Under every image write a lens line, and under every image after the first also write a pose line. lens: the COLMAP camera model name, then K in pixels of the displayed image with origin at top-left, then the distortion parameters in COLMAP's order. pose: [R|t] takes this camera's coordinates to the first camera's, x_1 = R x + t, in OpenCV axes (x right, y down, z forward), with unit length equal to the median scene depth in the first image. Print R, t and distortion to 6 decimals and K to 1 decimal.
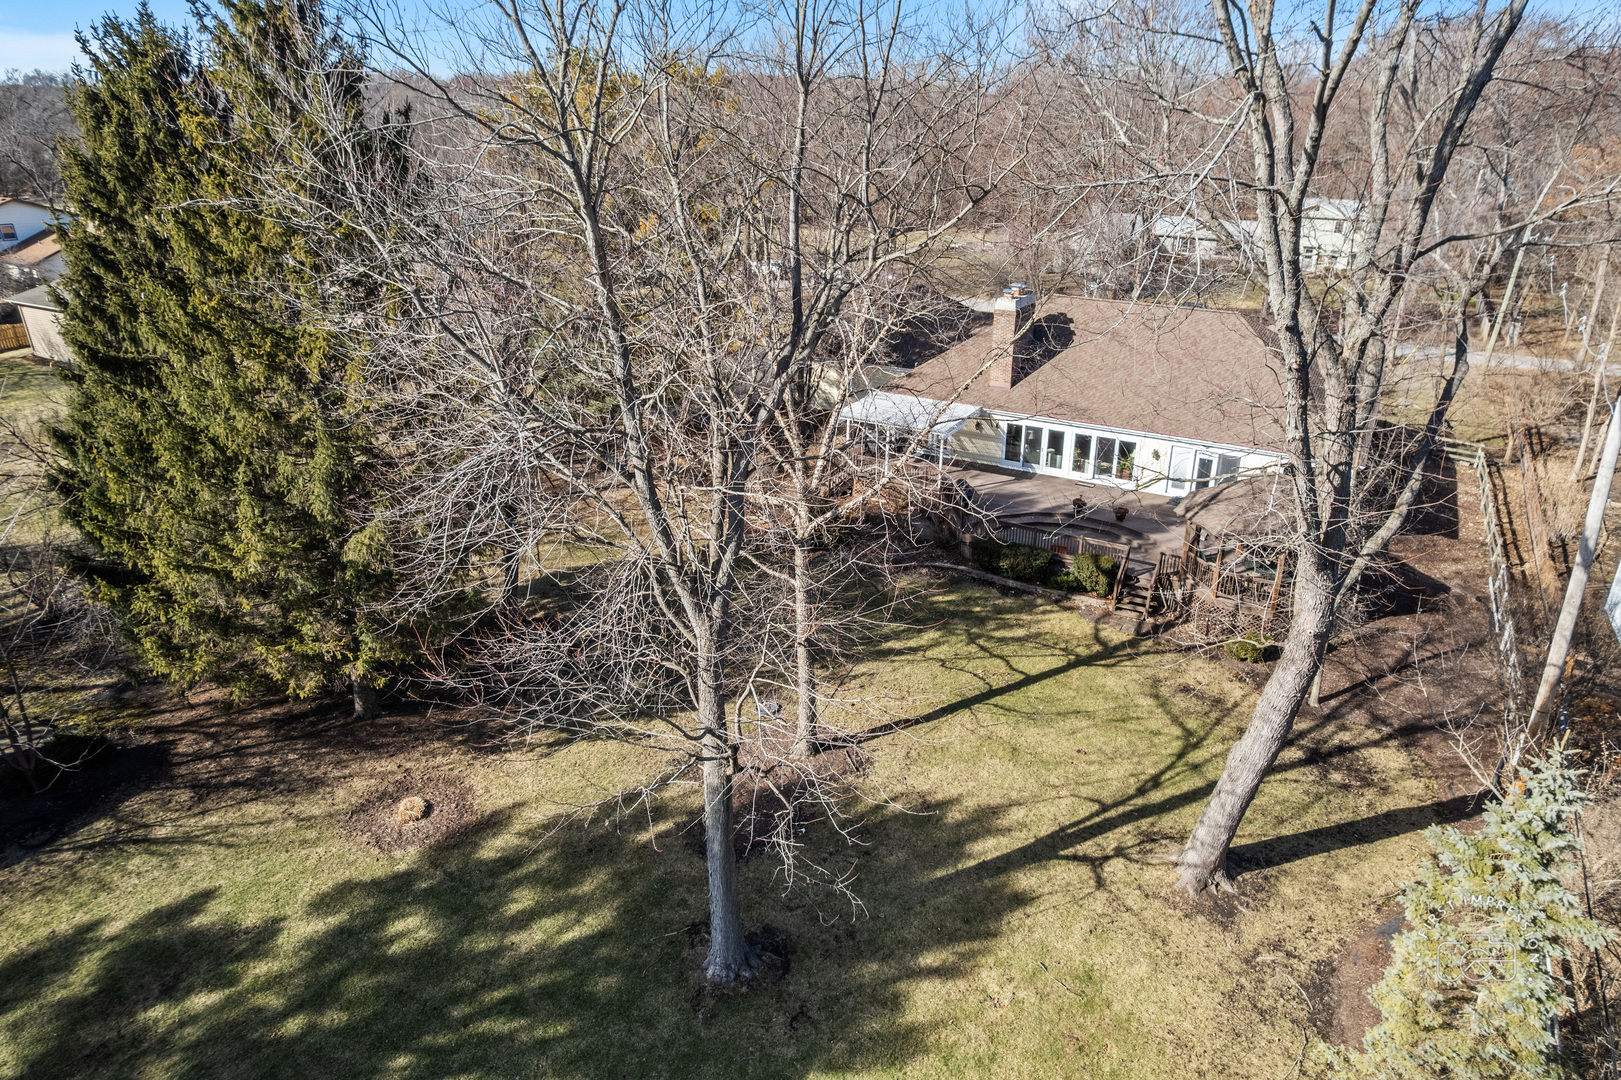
lens RADIAL K [[1038.2, 0, 816.8], [0, 1038.2, 543.8], [0, 0, 1]] dist [-0.061778, 0.020414]
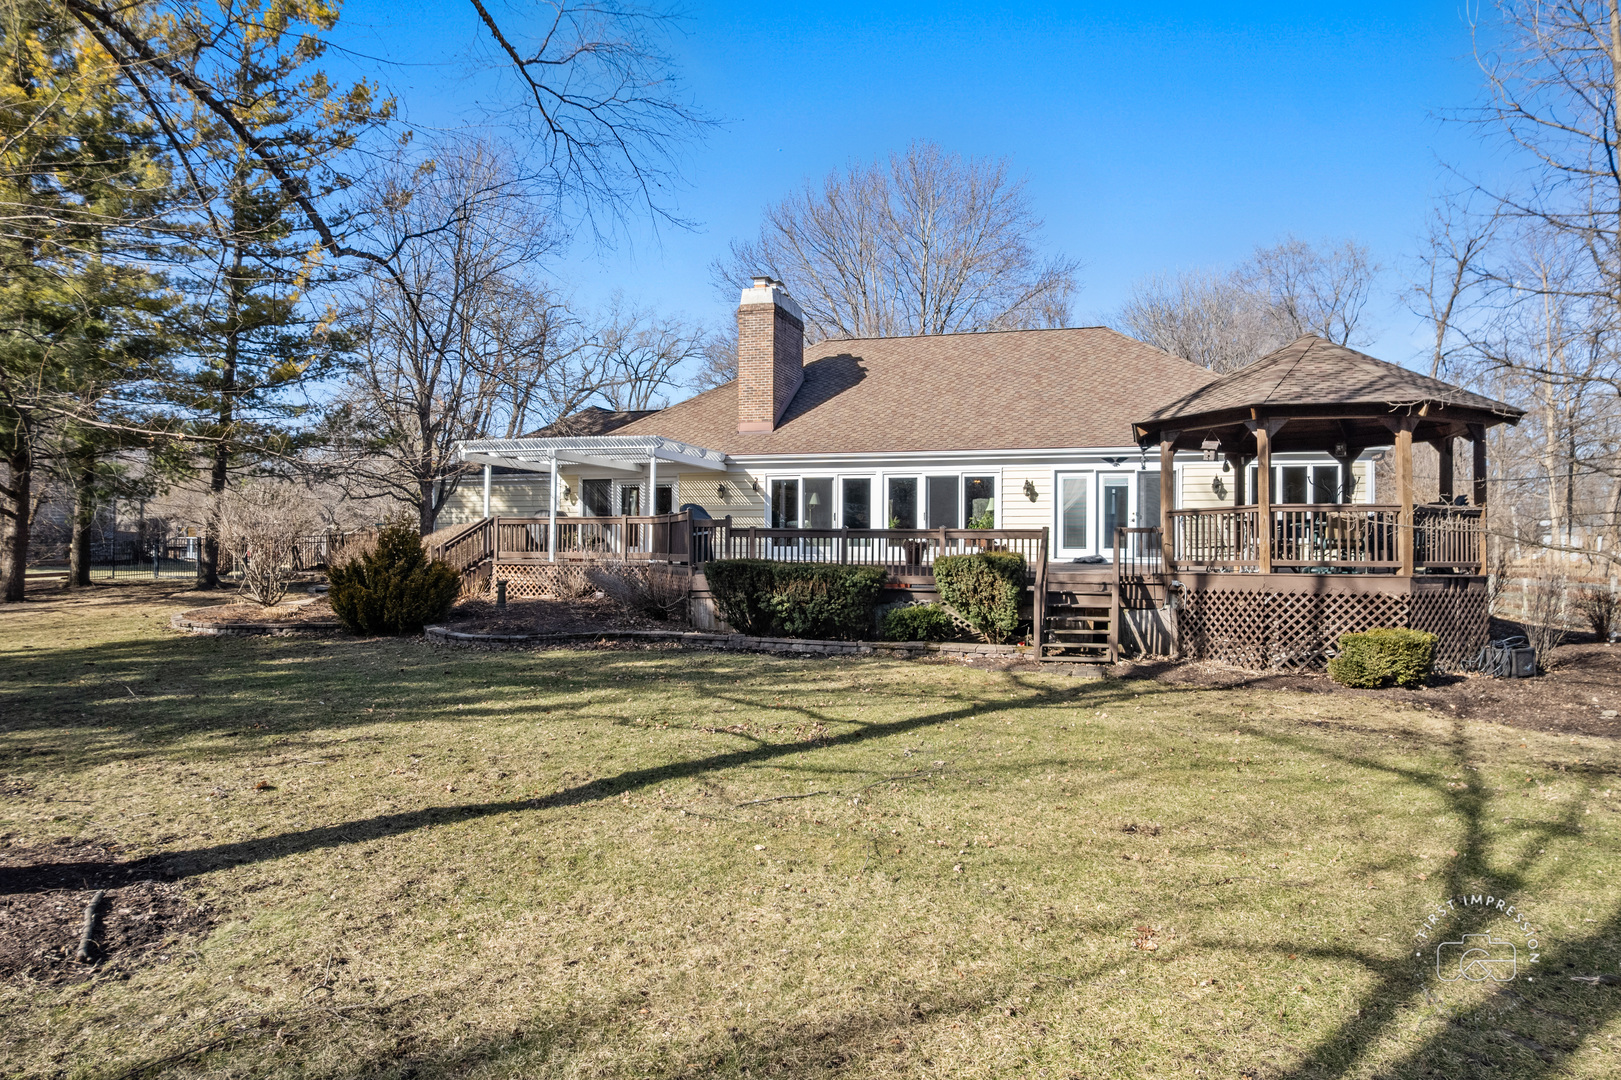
lens RADIAL K [[1038.2, 0, 816.8], [0, 1038.2, 543.8], [0, 0, 1]] dist [-0.061778, 0.020414]
pose [[0.974874, 0.004429, 0.222711, 0.082190], [0.085337, 0.916100, -0.391764, 0.152807], [-0.205761, 0.400926, 0.892704, 0.508044]]
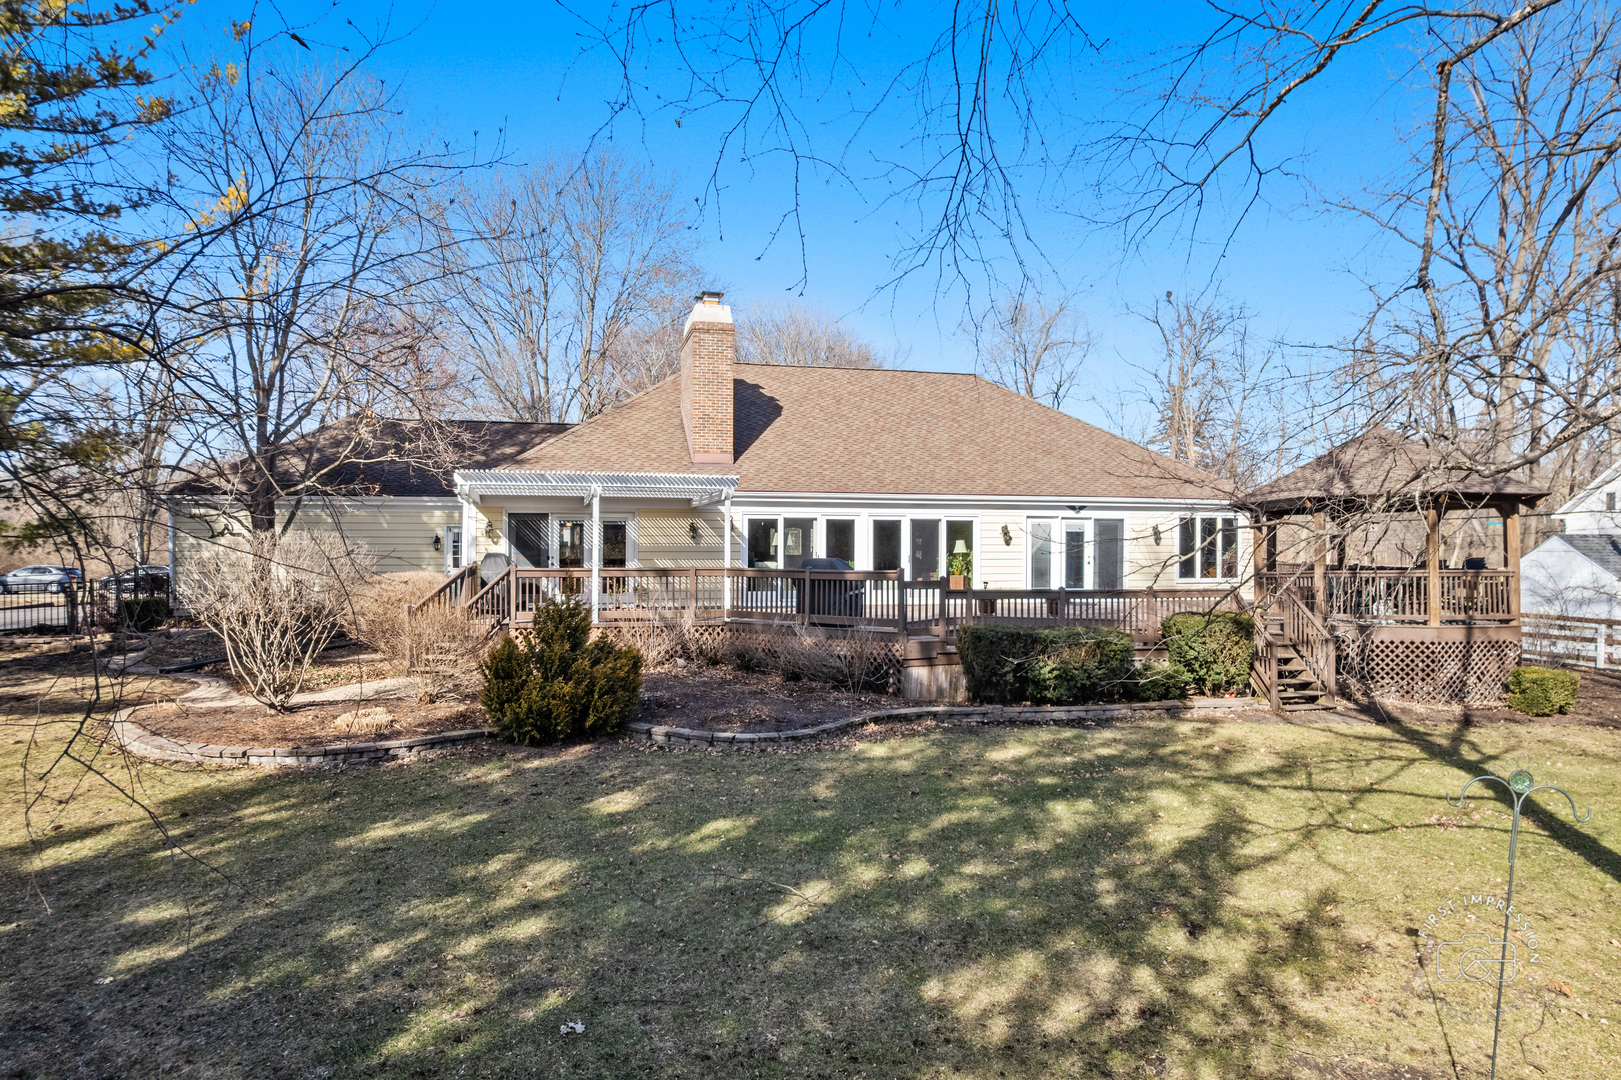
lens RADIAL K [[1038.2, 0, 816.8], [0, 1038.2, 543.8], [0, 0, 1]] dist [-0.061778, 0.020414]
pose [[0.722909, 0.003468, 0.690934, -0.166310], [0.274703, 0.916114, -0.292015, 0.063075], [-0.633987, 0.400902, 0.661315, 0.655010]]
